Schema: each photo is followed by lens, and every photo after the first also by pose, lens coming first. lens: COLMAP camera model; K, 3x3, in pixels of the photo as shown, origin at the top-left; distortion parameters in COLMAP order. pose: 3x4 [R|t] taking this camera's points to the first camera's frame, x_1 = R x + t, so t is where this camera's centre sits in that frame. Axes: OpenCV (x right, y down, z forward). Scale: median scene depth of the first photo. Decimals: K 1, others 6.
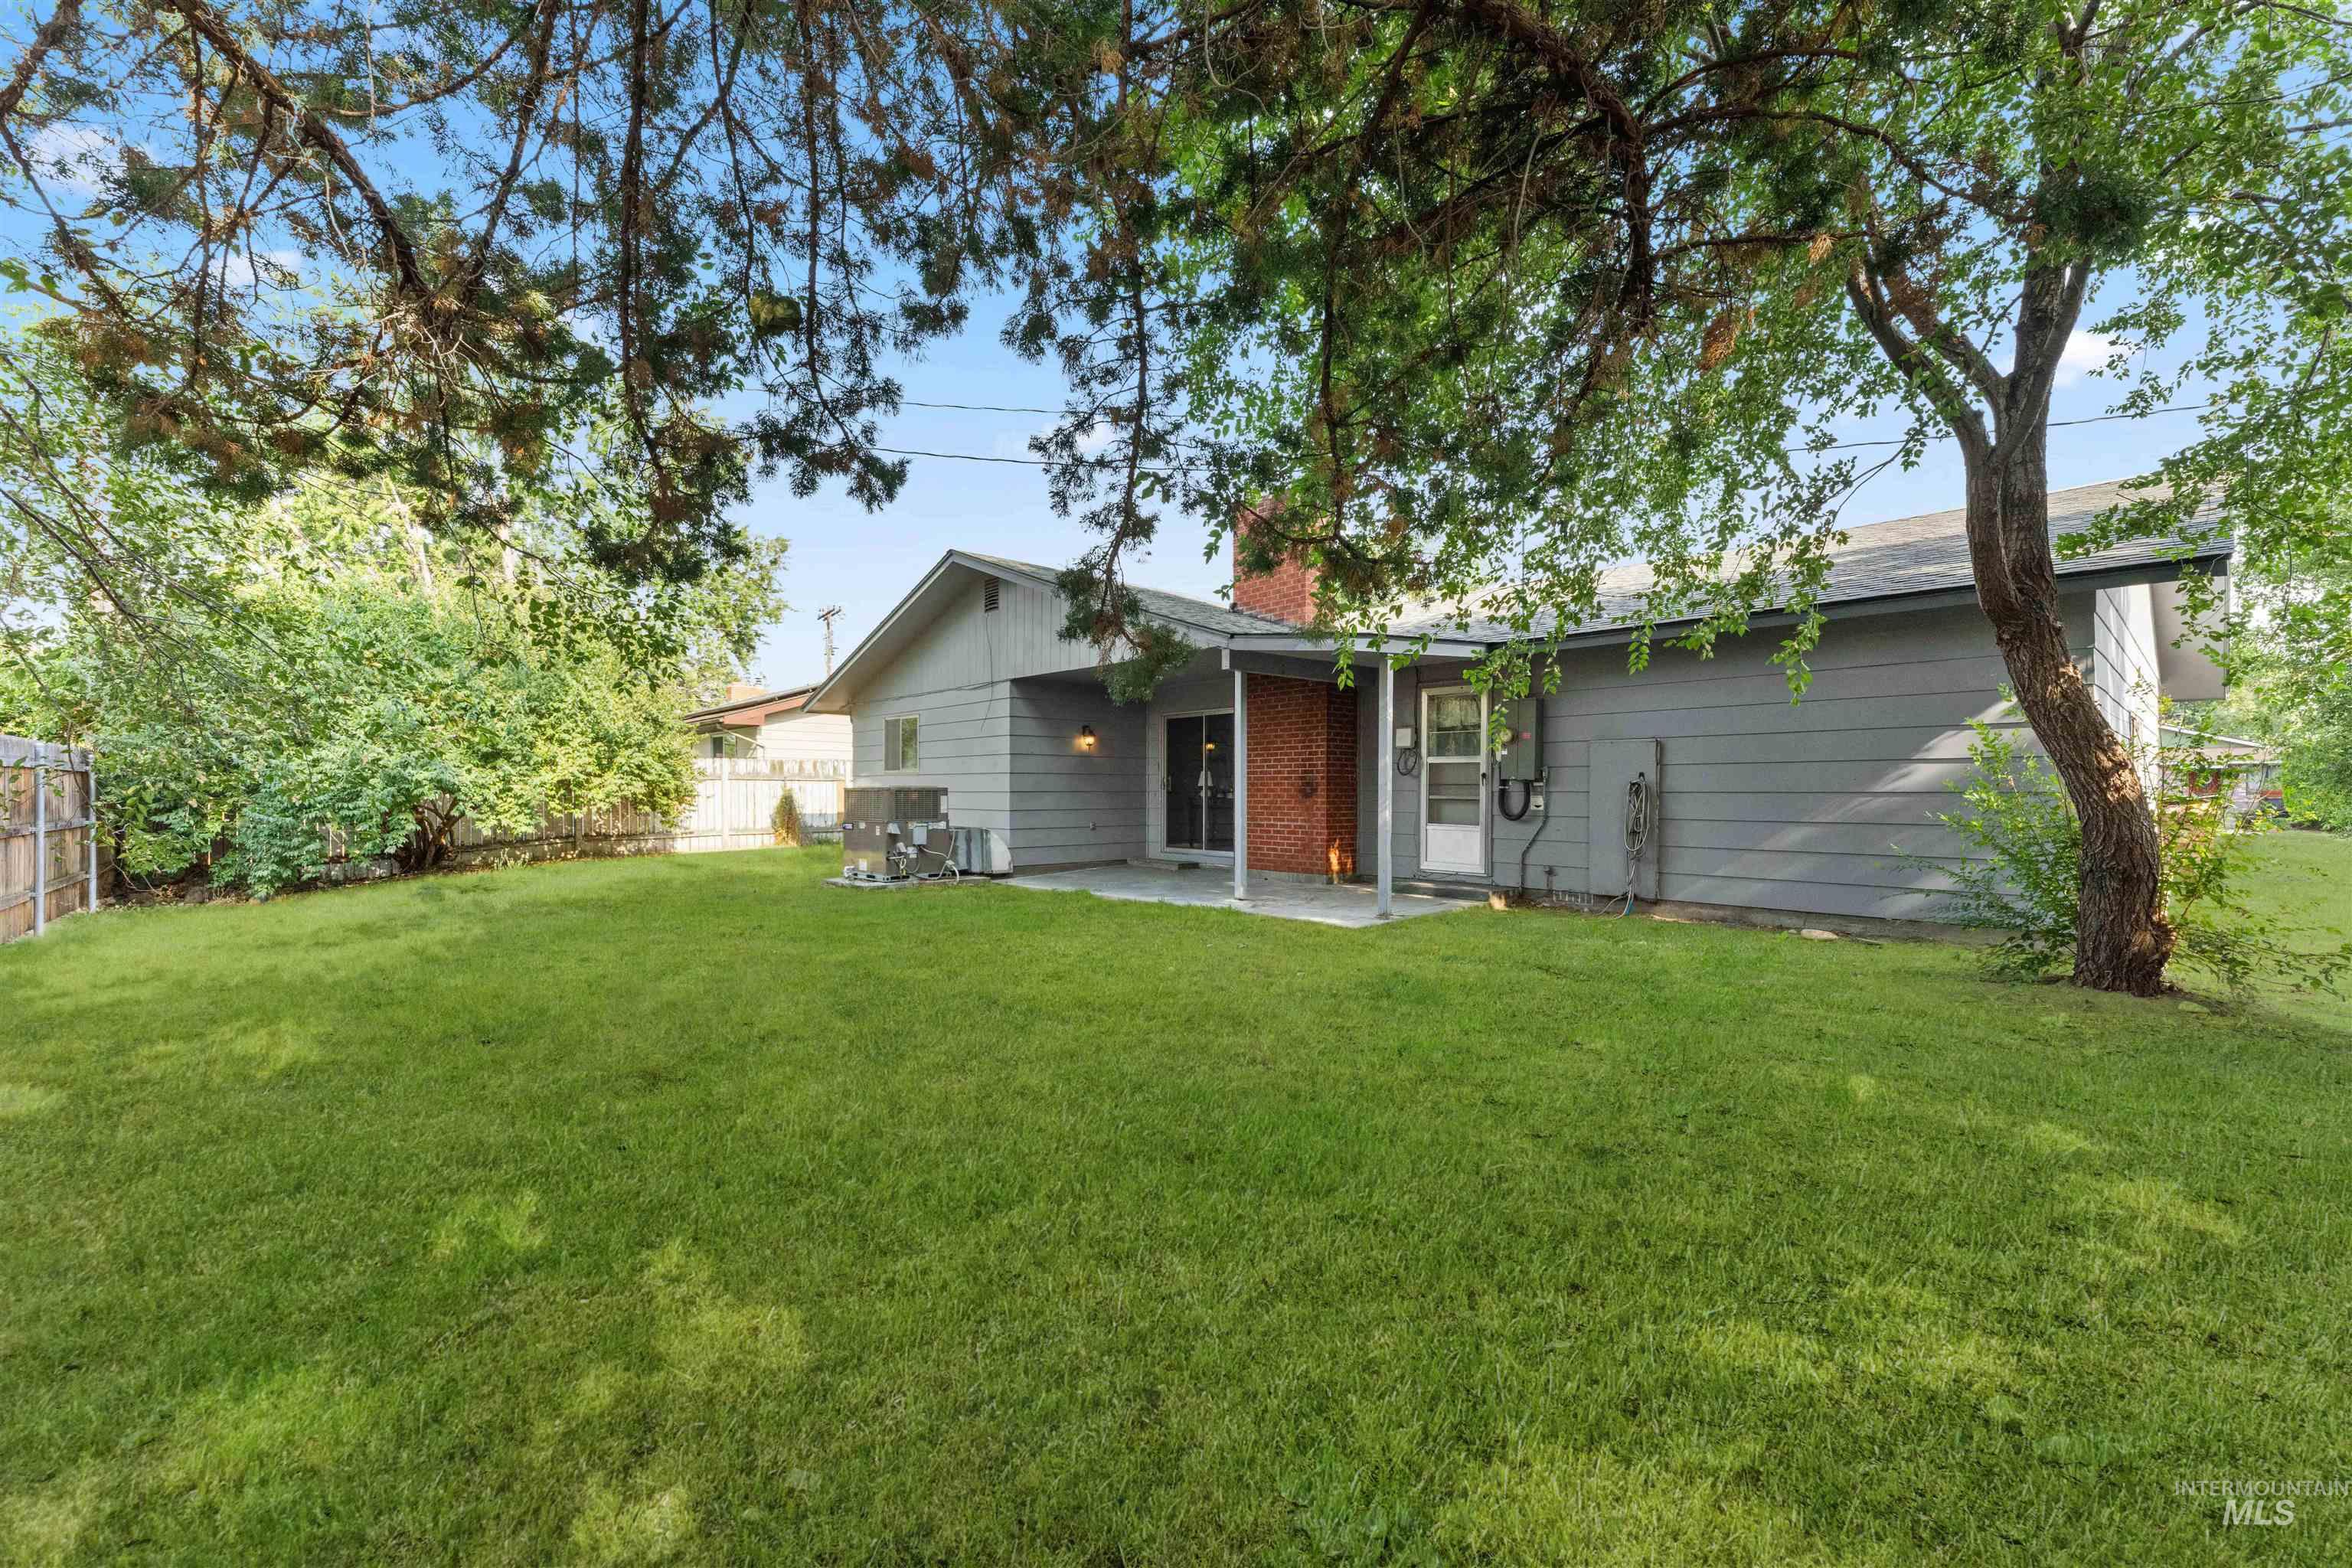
lens RADIAL K [[934.1, 0, 1174.7], [0, 934.1, 778.5], [0, 0, 1]] dist [-0.000504, 0.000011]
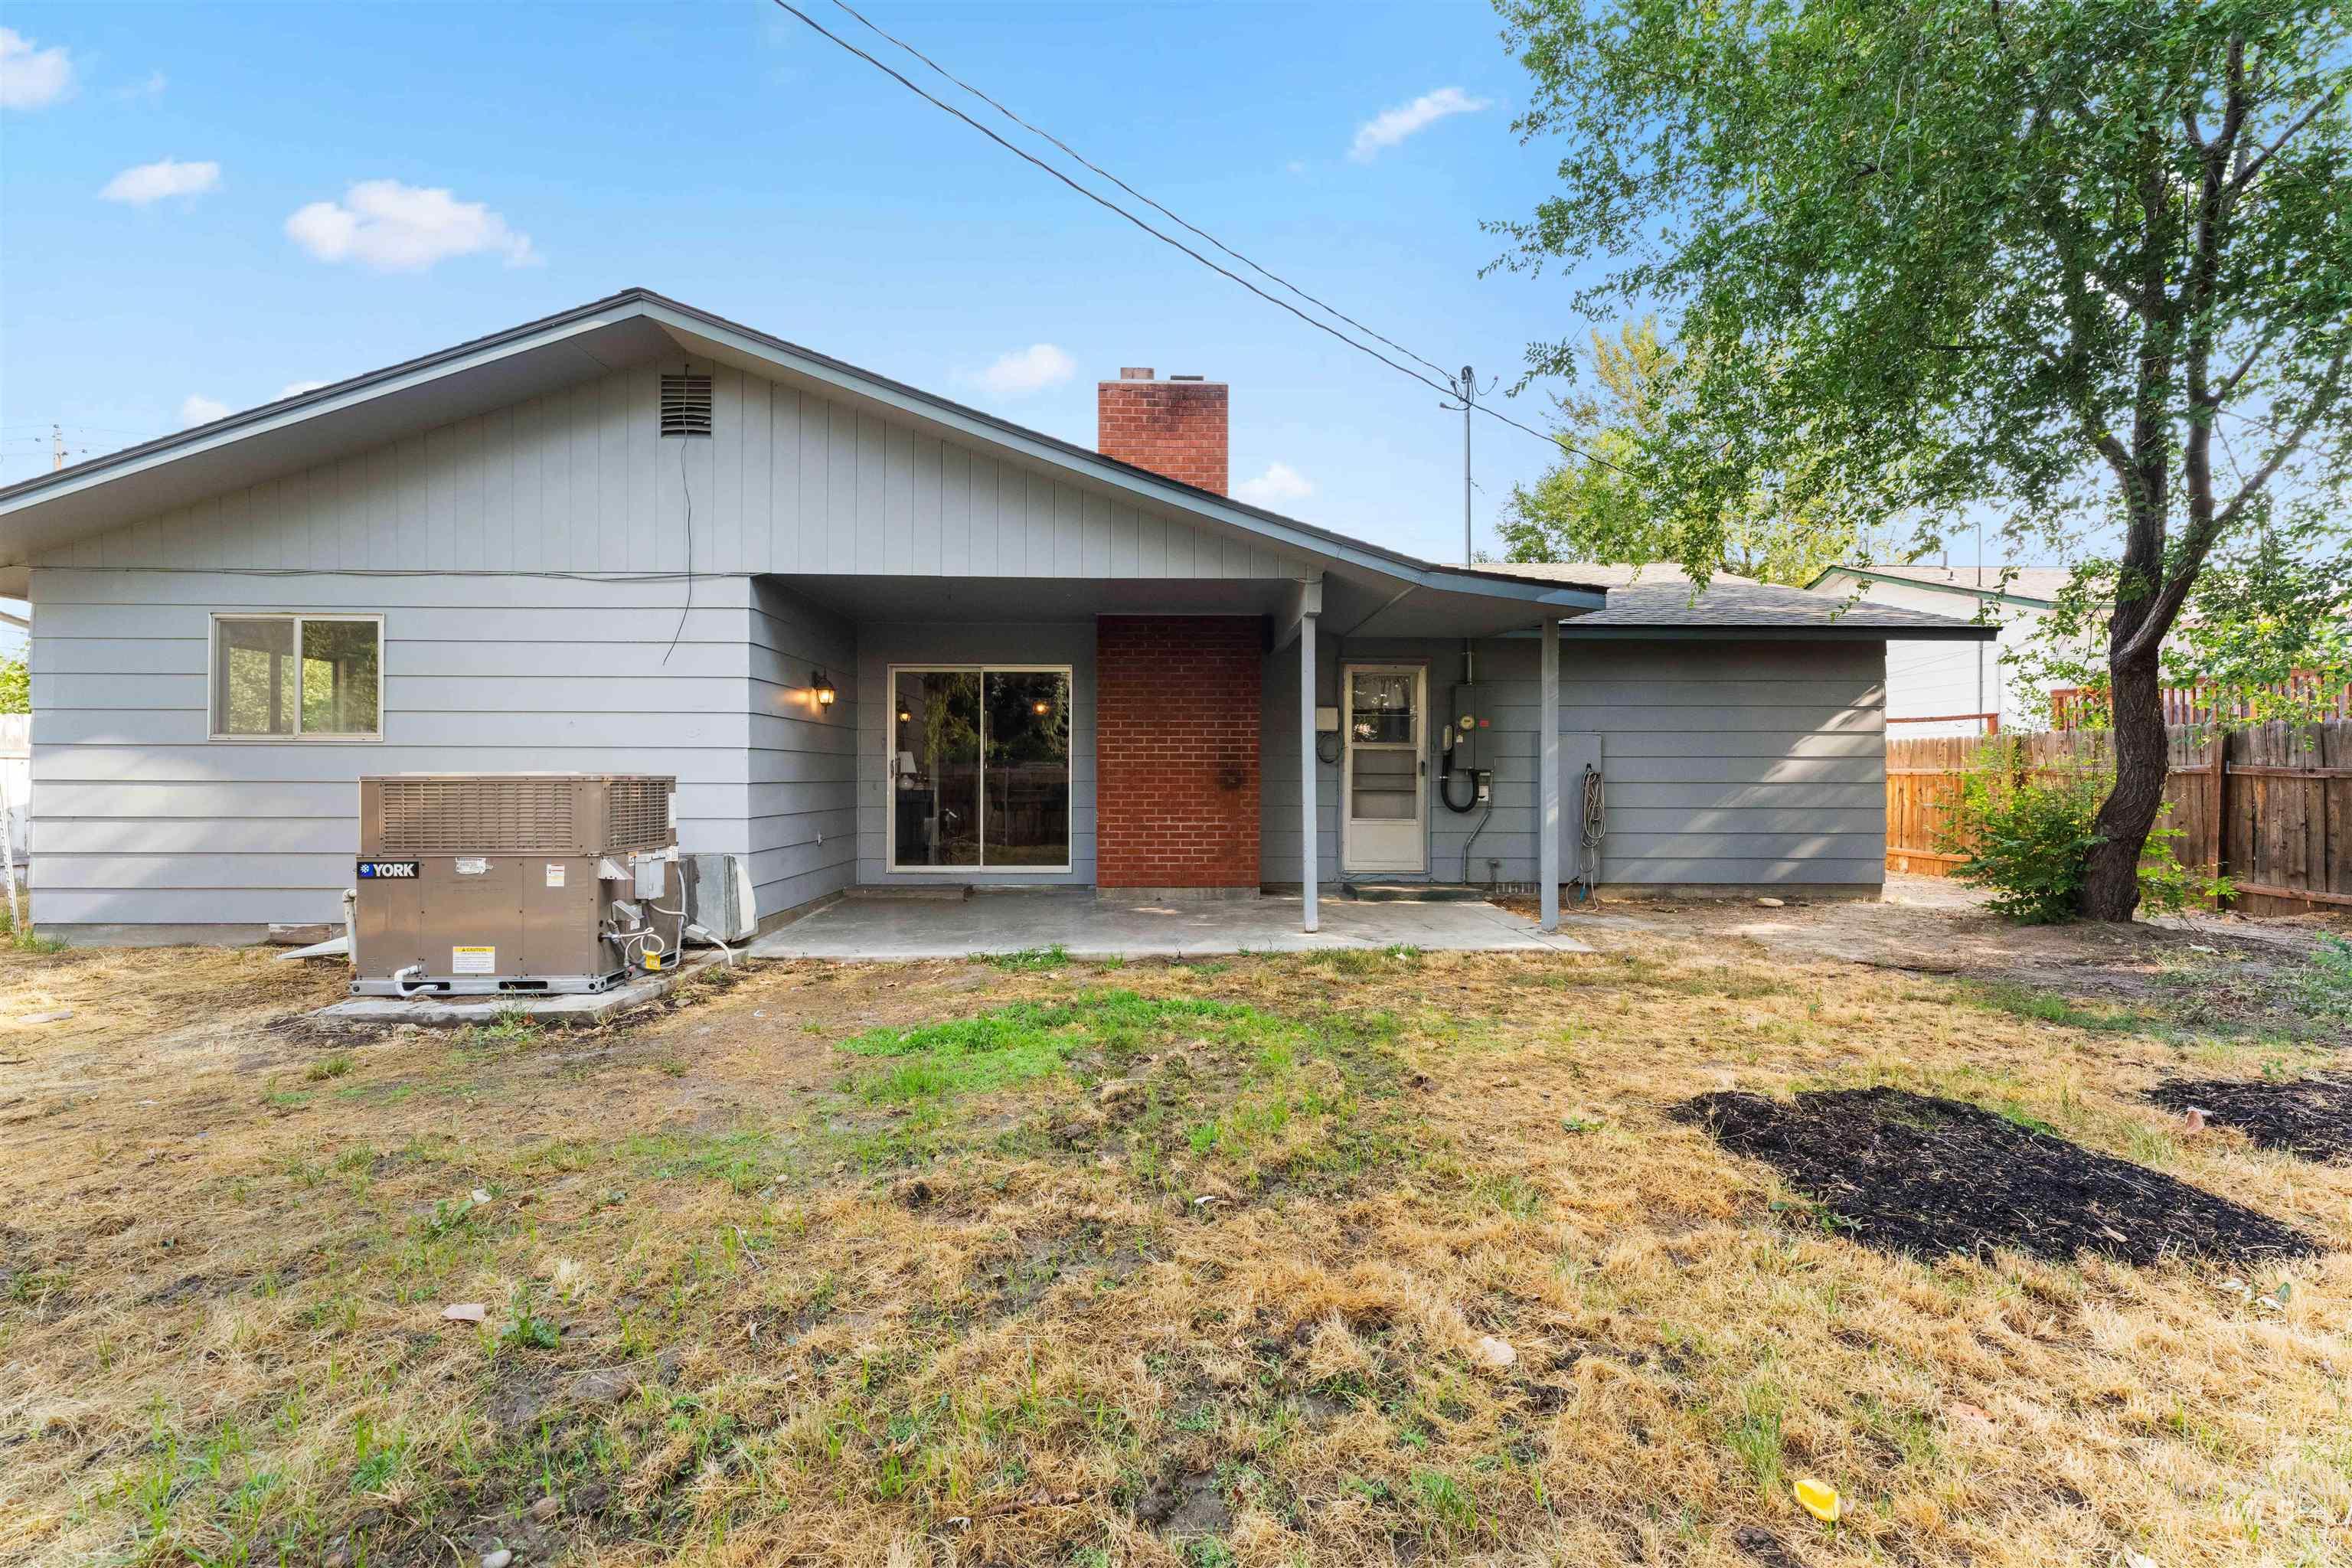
lens RADIAL K [[934.1, 0, 1174.7], [0, 934.1, 778.5], [0, 0, 1]] dist [-0.000504, 0.000011]
pose [[0.655969, 0.000407, 0.754788, -0.497606], [-0.011082, 0.999897, 0.009093, 0.004250], [-0.754707, -0.014329, 0.655906, 0.545889]]
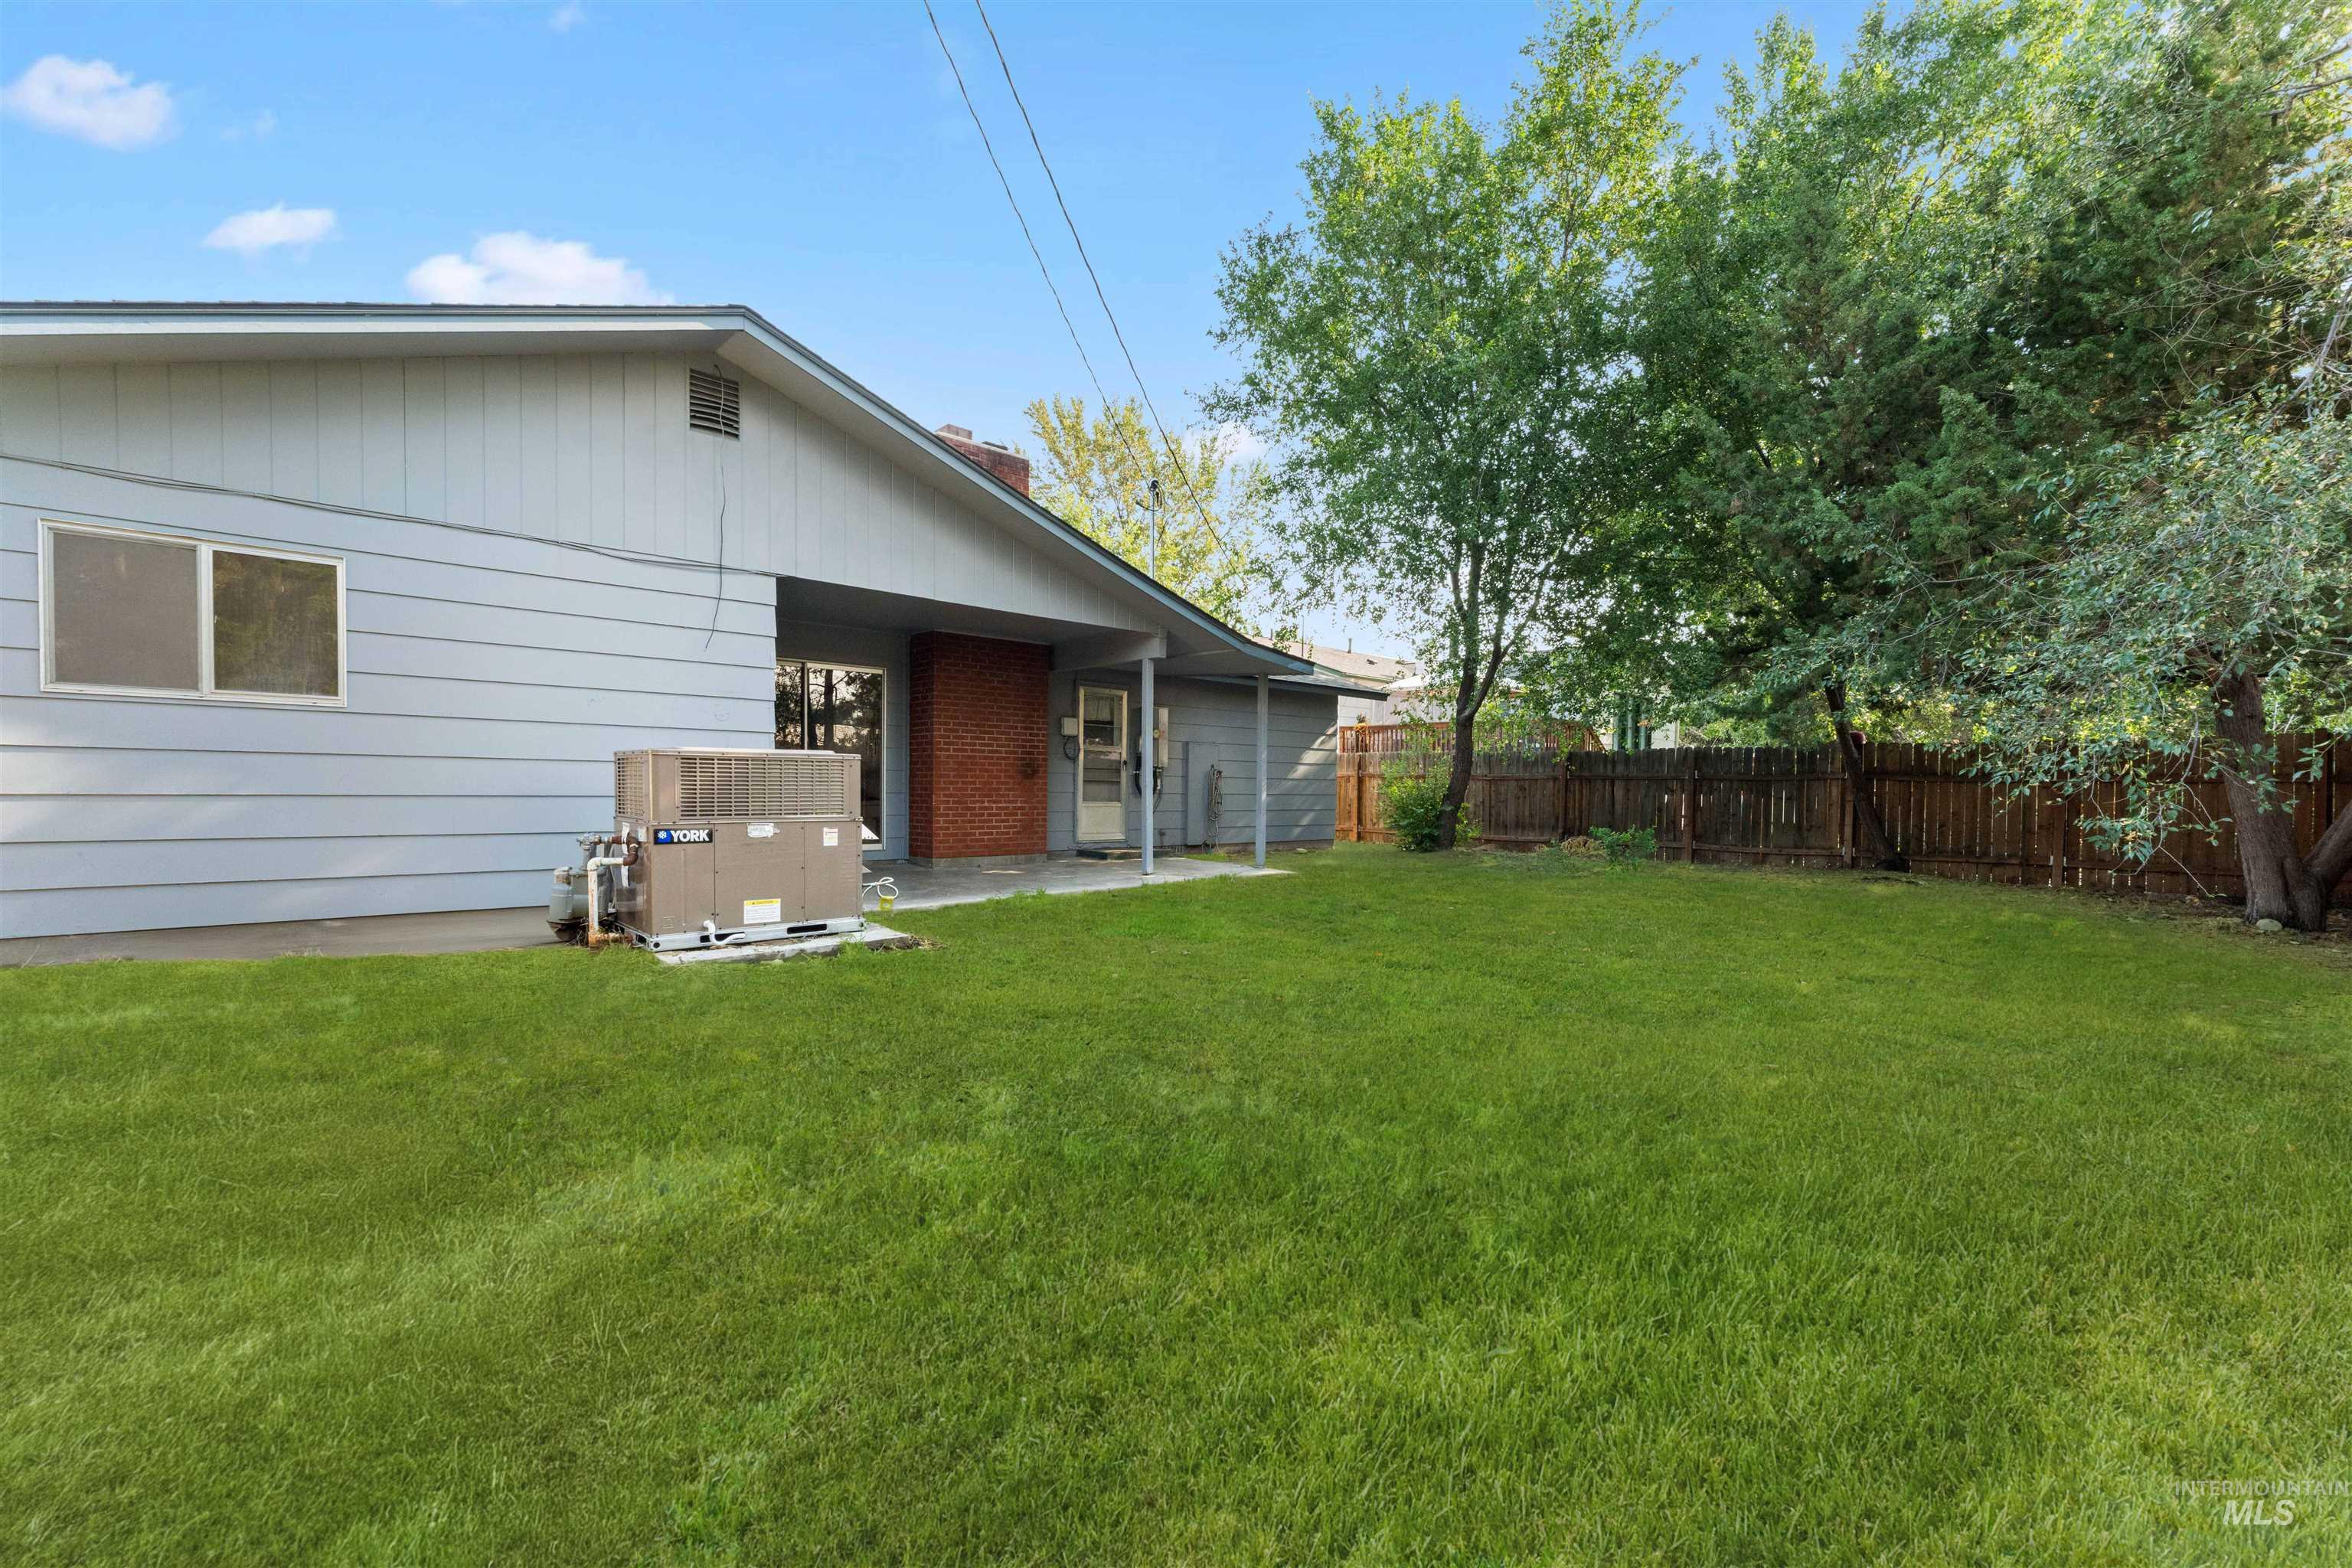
lens RADIAL K [[958.3, 0, 1178.8], [0, 958.3, 817.8], [0, 0, 1]] dist [-0.000291, -0.000056]
pose [[-0.005014, -0.034396, 0.999396, -0.931356], [-0.025374, 0.999091, 0.034259, 0.023870], [-0.999665, -0.025187, -0.005882, 0.878966]]
